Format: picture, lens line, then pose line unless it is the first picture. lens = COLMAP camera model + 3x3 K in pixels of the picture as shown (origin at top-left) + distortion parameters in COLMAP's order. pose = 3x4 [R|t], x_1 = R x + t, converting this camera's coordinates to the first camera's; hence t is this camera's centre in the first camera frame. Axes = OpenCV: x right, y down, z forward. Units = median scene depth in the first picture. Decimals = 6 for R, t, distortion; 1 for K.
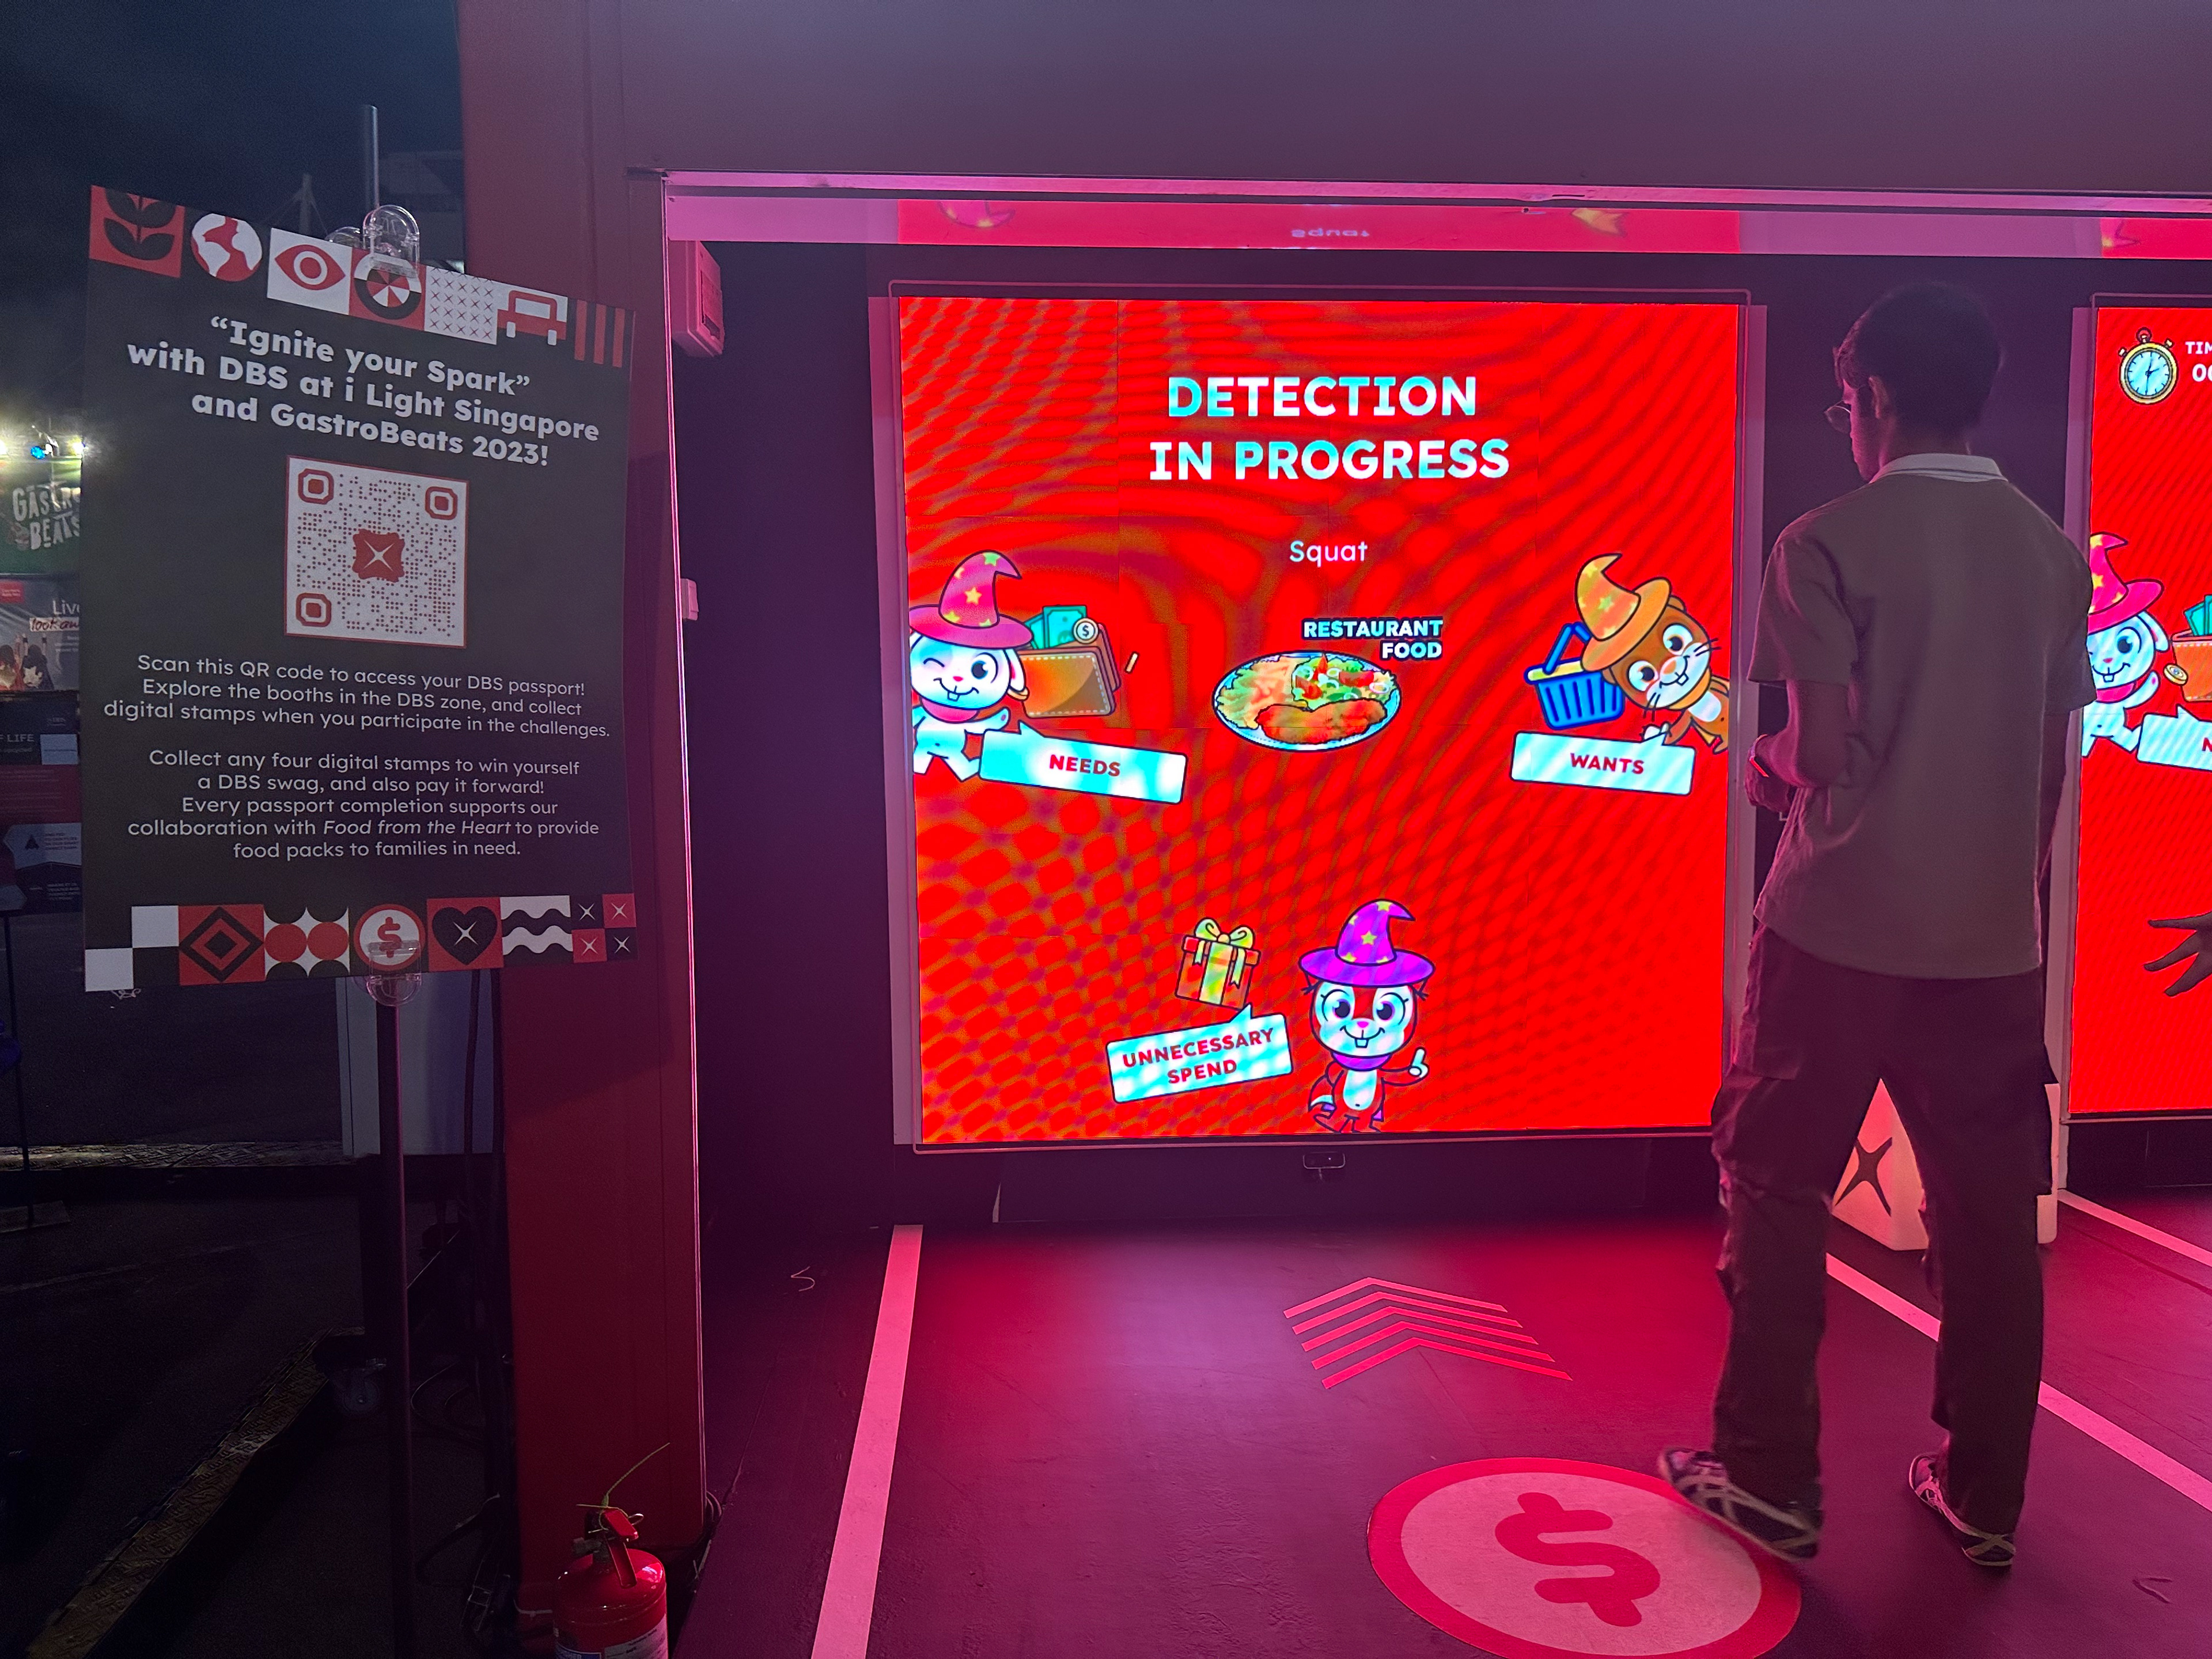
lens RADIAL K [[1551.1, 0, 1102.1], [0, 1551.1, 825.9], [0, 0, 1]] dist [0.056116, -0.053408]
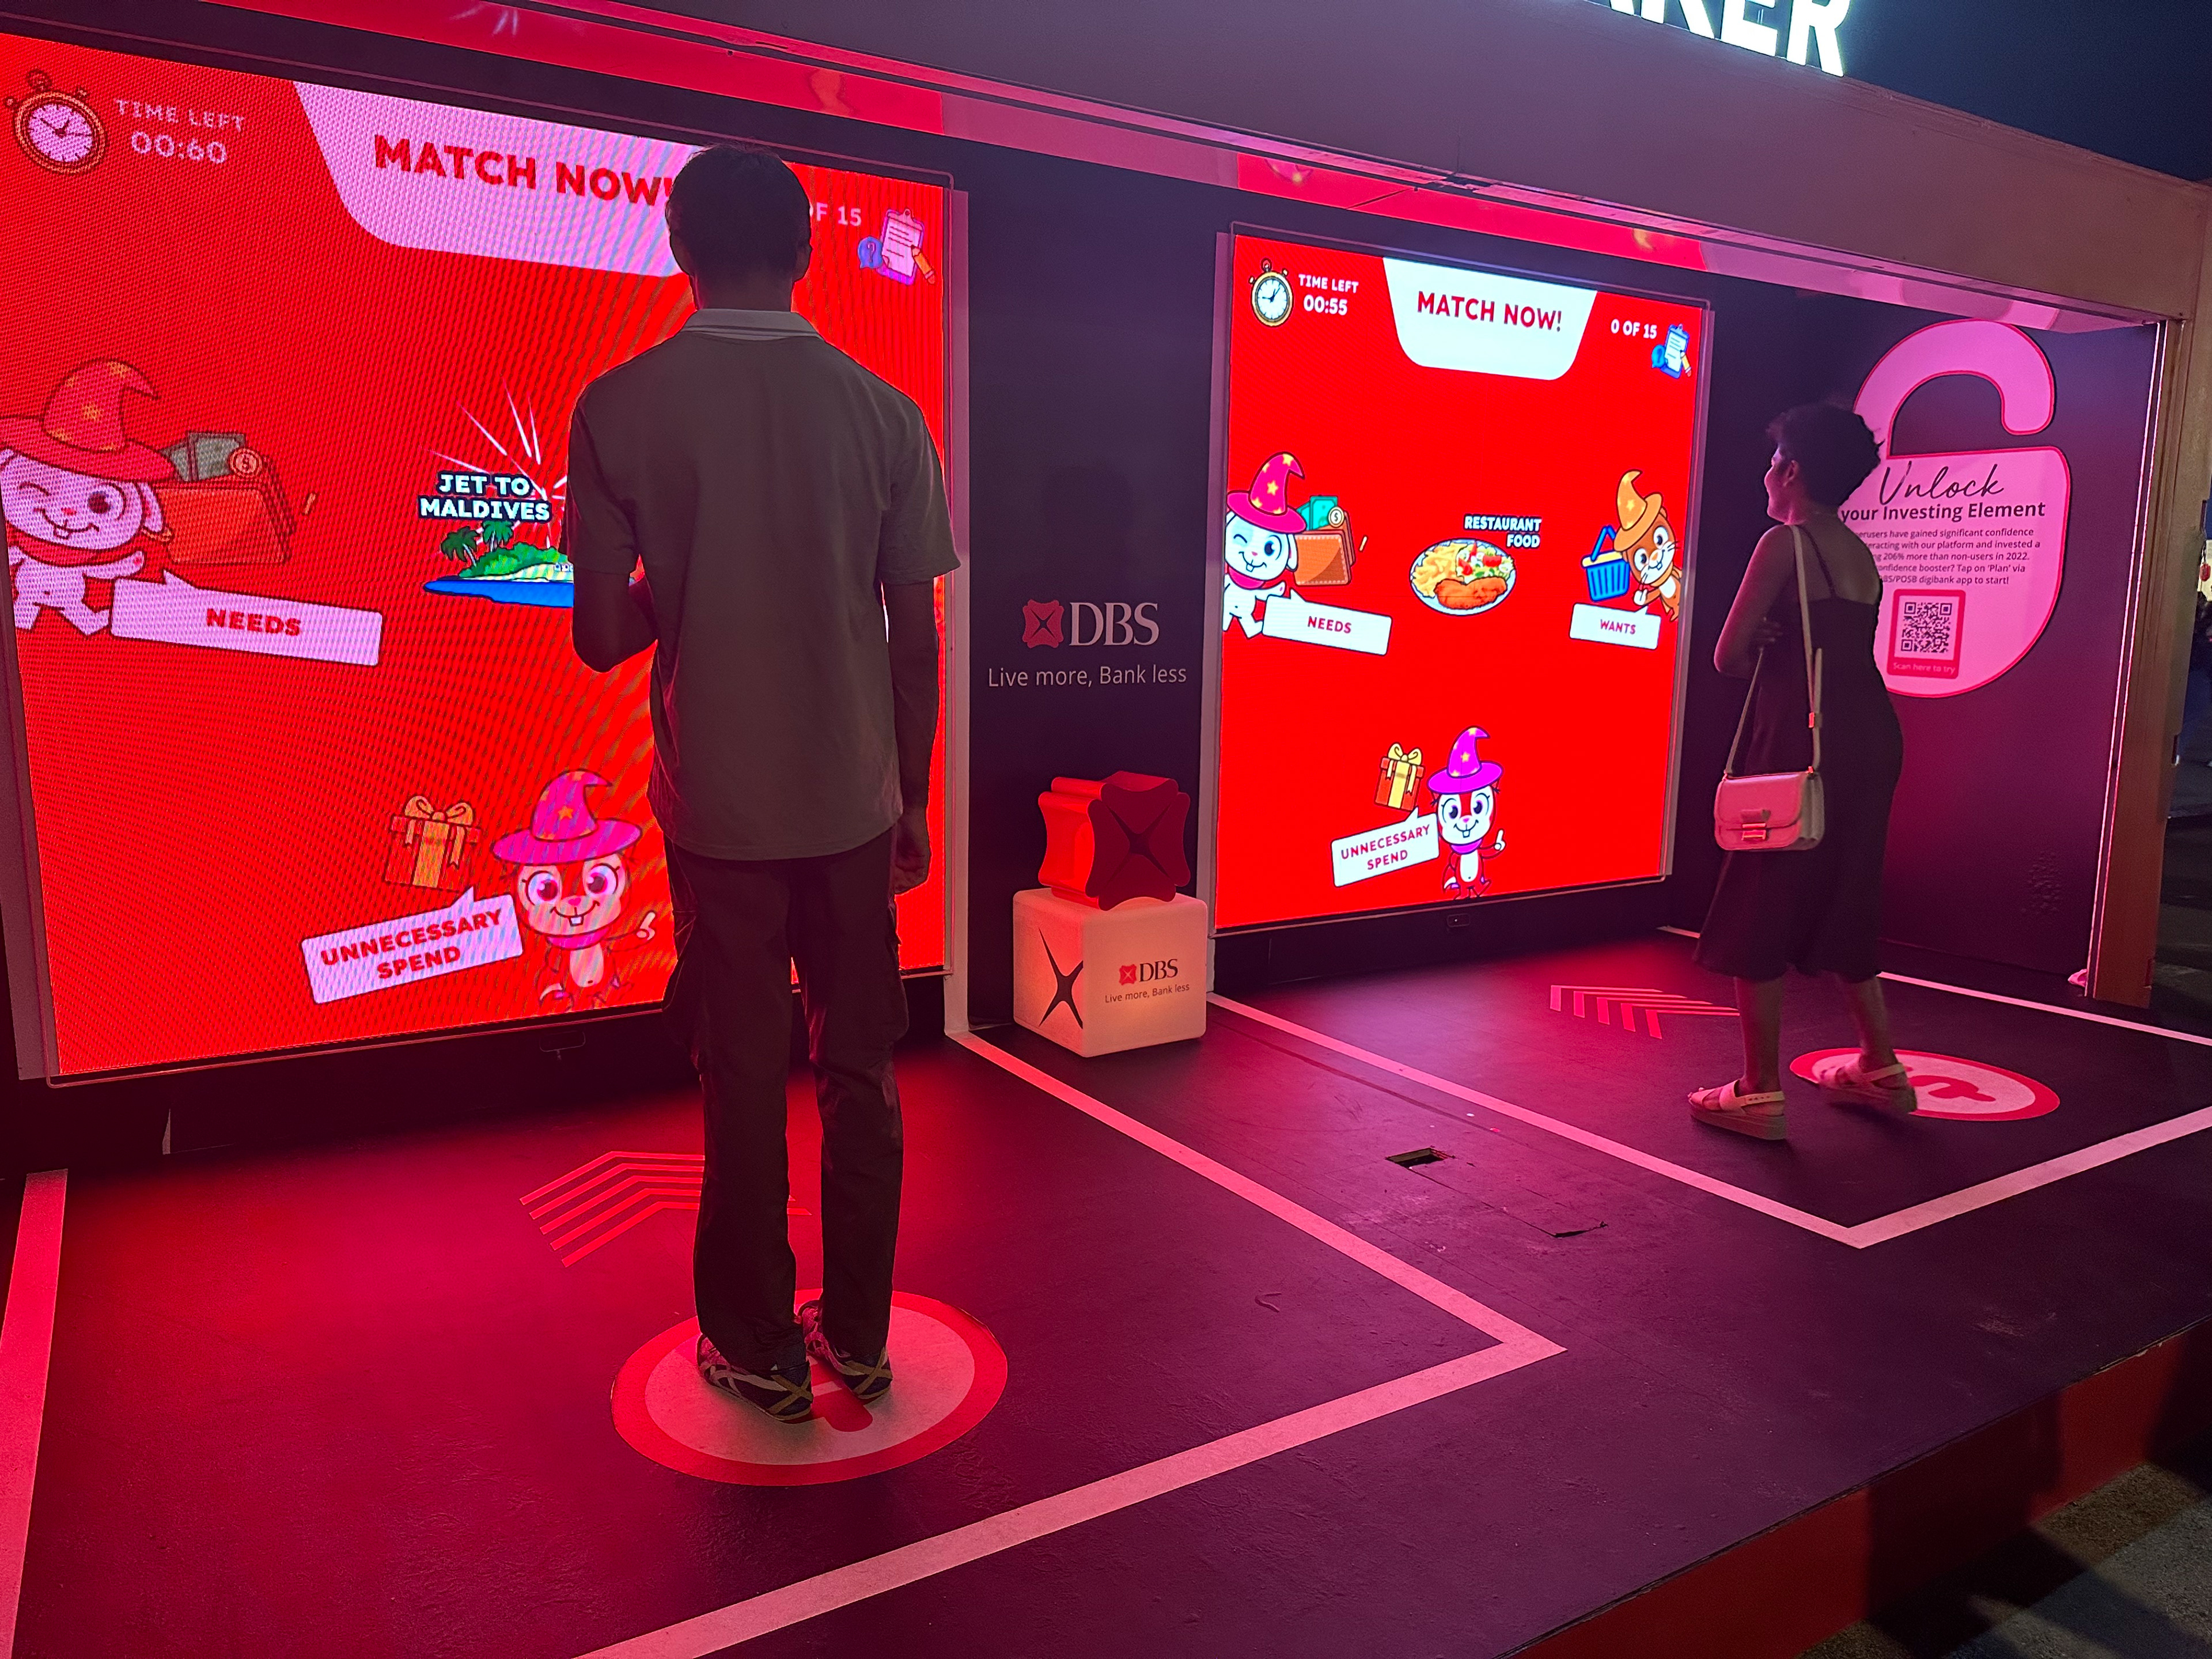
lens RADIAL K [[1551.1, 0, 1113.9], [0, 1551.1, 828.7], [0, 0, 1]] dist [0.056116, -0.053408]
pose [[0.883919, -0.049550, 0.465008, -0.764717], [0.008349, 0.995884, 0.090248, 0.011253], [-0.467566, -0.075890, 0.880695, -0.051246]]
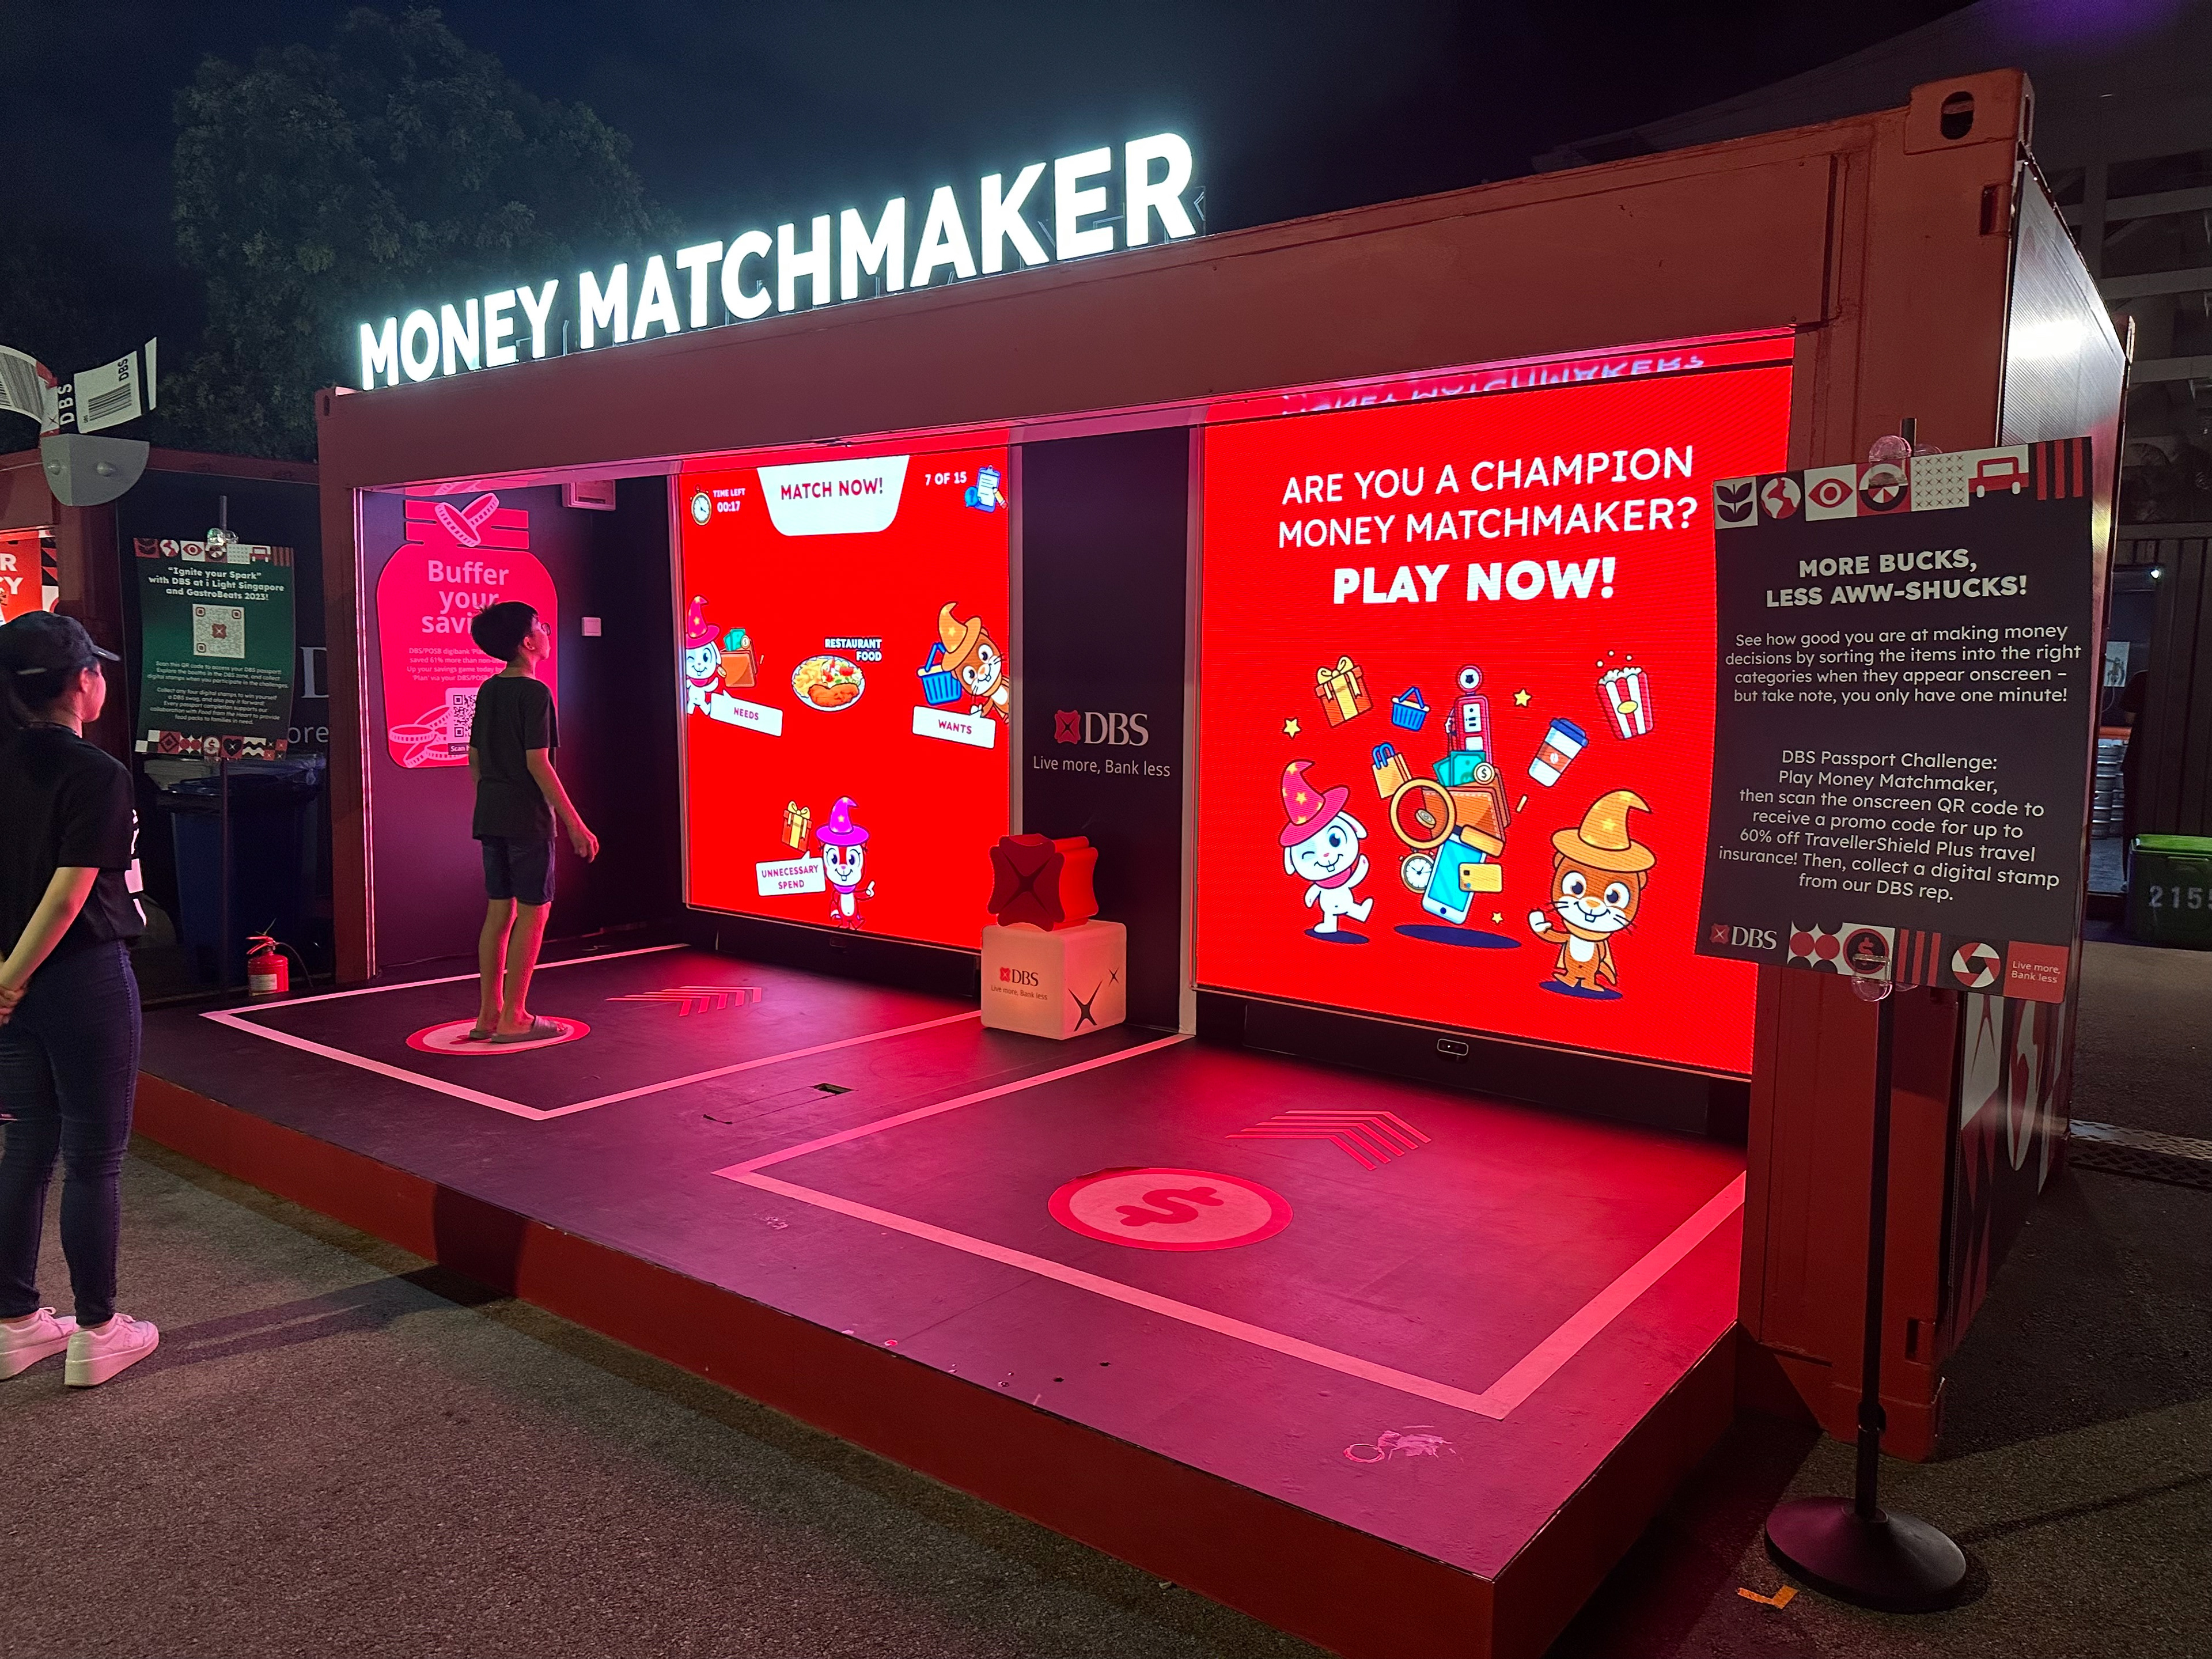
lens RADIAL K [[1551.1, 0, 1103.3], [0, 1551.1, 849.1], [0, 0, 1]] dist [0.056116, -0.053408]
pose [[0.755977, 0.100084, -0.646901, 1.551126], [-0.070826, 0.994947, 0.071162, -0.040449], [0.650755, -0.007980, 0.759246, -0.154821]]
